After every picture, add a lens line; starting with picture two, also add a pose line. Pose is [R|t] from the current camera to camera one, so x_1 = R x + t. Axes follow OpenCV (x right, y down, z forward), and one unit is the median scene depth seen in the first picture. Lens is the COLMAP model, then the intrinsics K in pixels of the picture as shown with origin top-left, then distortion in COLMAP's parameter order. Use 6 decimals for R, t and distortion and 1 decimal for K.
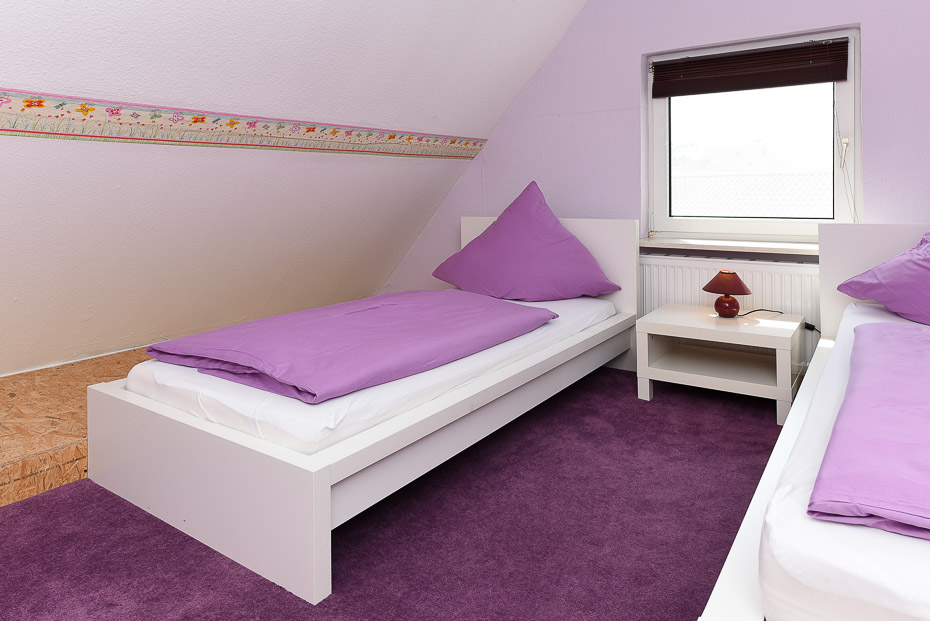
lens RADIAL K [[587.1, 0, 501.7], [0, 587.1, 204.1], [0, 0, 1]] dist [0.006178, -0.000529]
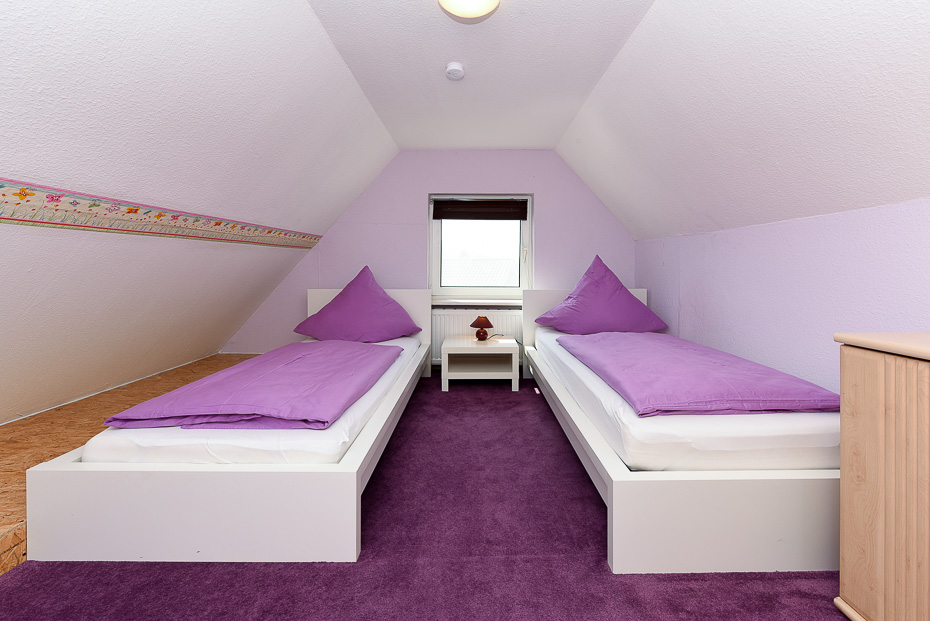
lens RADIAL K [[352.8, 0, 494.4], [0, 352.8, 279.9], [0, 0, 1]] dist [0.001827, -0.000327]
pose [[0.832558, -0.003564, 0.553926, -0.260260], [-0.001870, 0.999956, 0.009245, -0.015404], [-0.553934, -0.008733, 0.832515, 0.040947]]
